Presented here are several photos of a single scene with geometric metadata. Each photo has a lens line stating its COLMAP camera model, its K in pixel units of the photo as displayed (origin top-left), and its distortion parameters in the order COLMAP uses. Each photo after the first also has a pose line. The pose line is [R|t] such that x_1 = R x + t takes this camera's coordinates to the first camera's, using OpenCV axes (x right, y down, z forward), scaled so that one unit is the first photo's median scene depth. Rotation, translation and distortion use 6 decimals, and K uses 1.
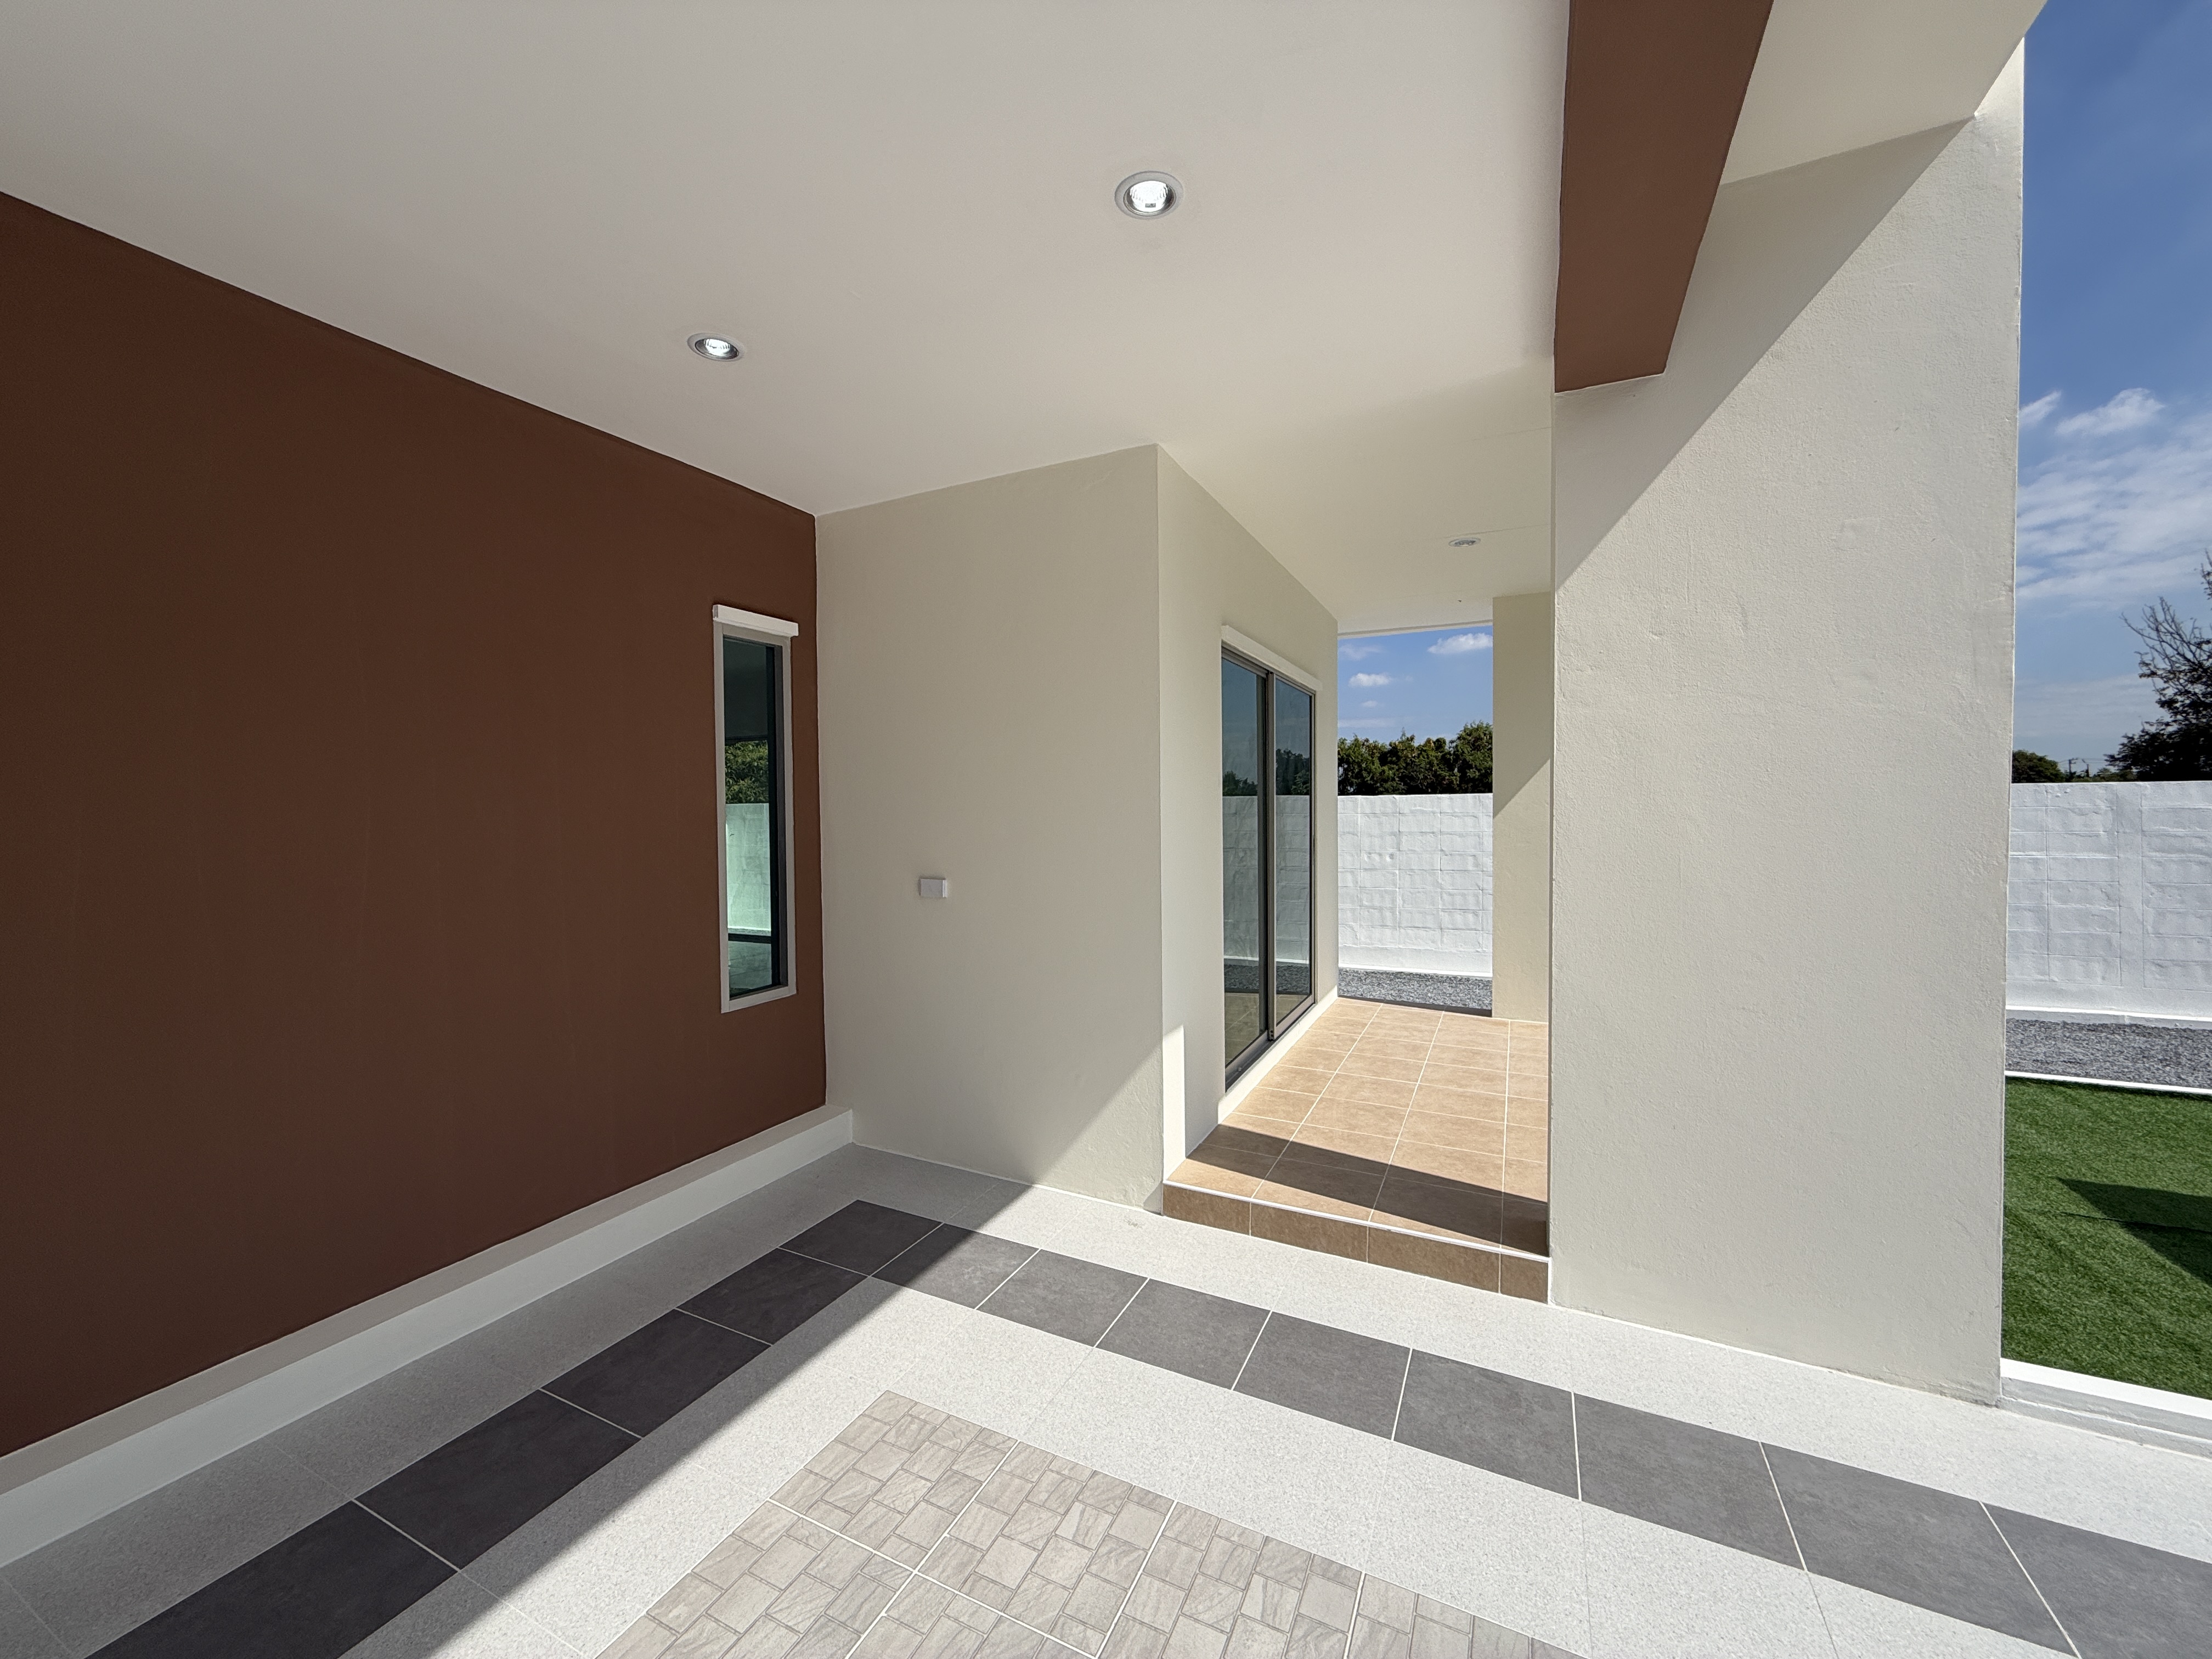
lens RADIAL K [[884.3, 0, 1102.5], [0, 884.3, 828.7], [0, 0, 1]] dist [0.001126, -0.000302]
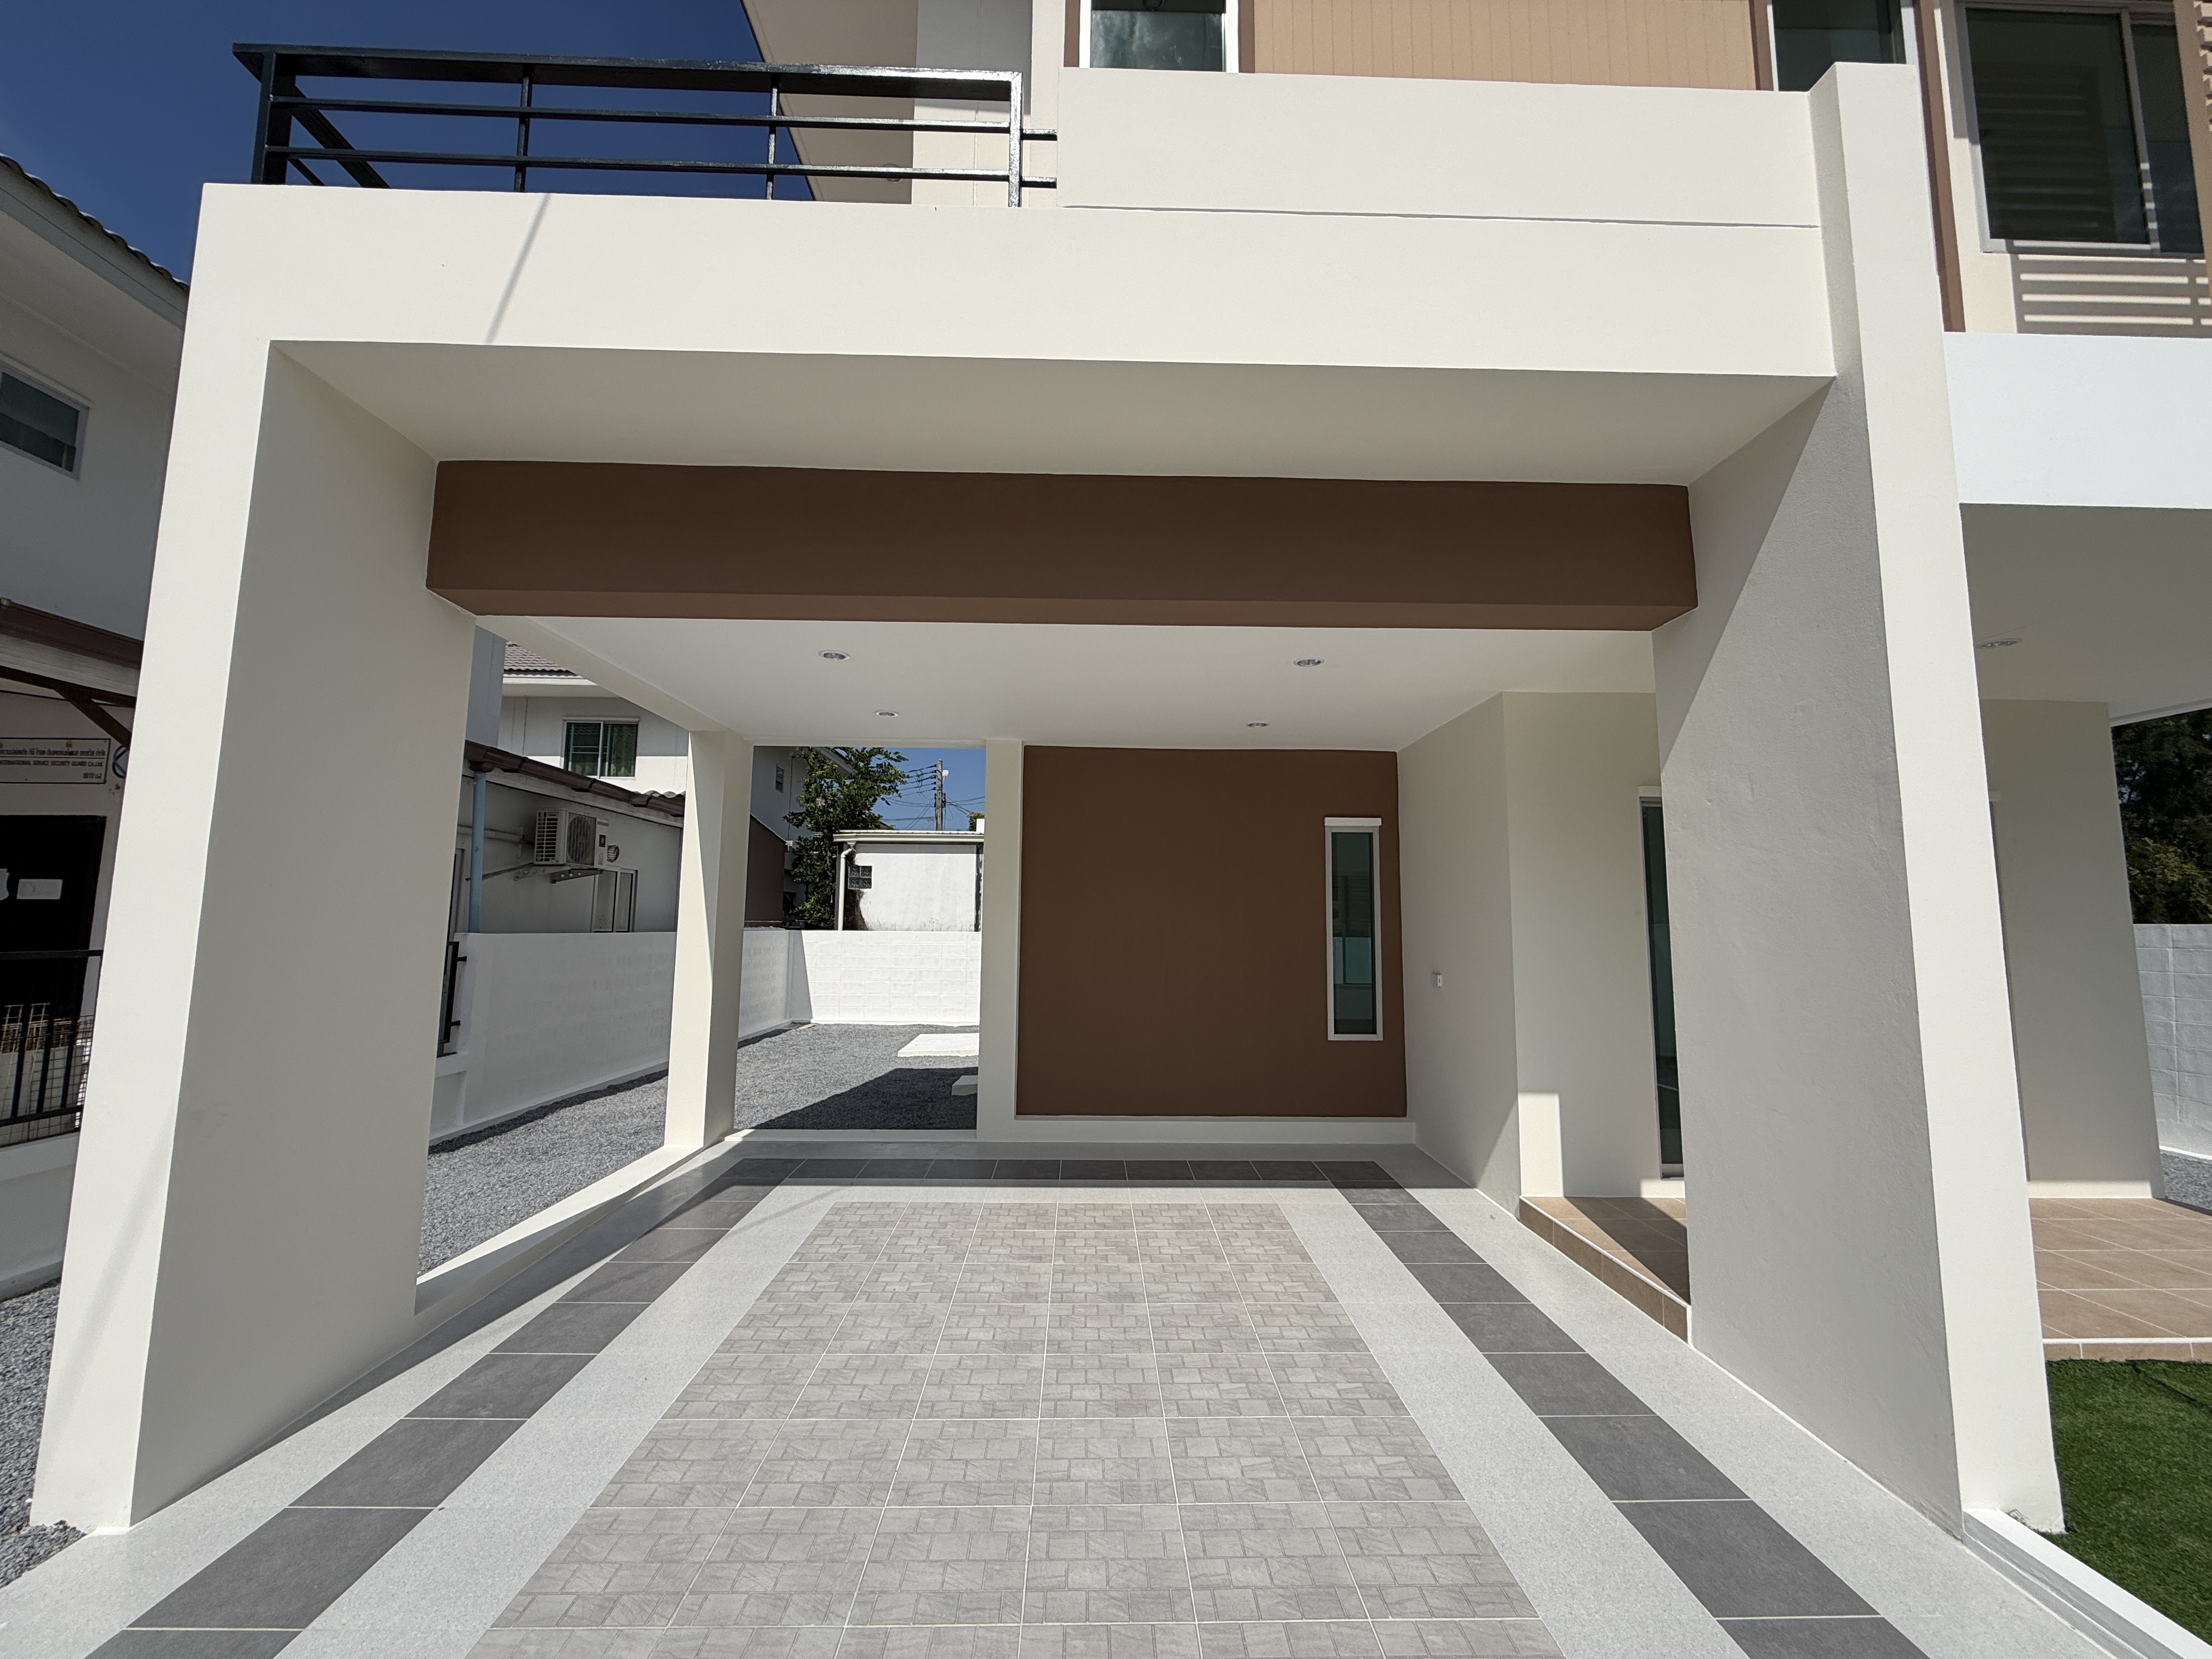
lens RADIAL K [[884.3, 0, 1098.4], [0, 884.3, 831.0], [0, 0, 1]] dist [0.001126, -0.000302]
pose [[0.449865, -0.078864, -0.889608, 0.980265], [-0.036598, 0.993629, -0.106593, -0.006395], [0.892346, 0.080510, 0.444113, -0.253777]]
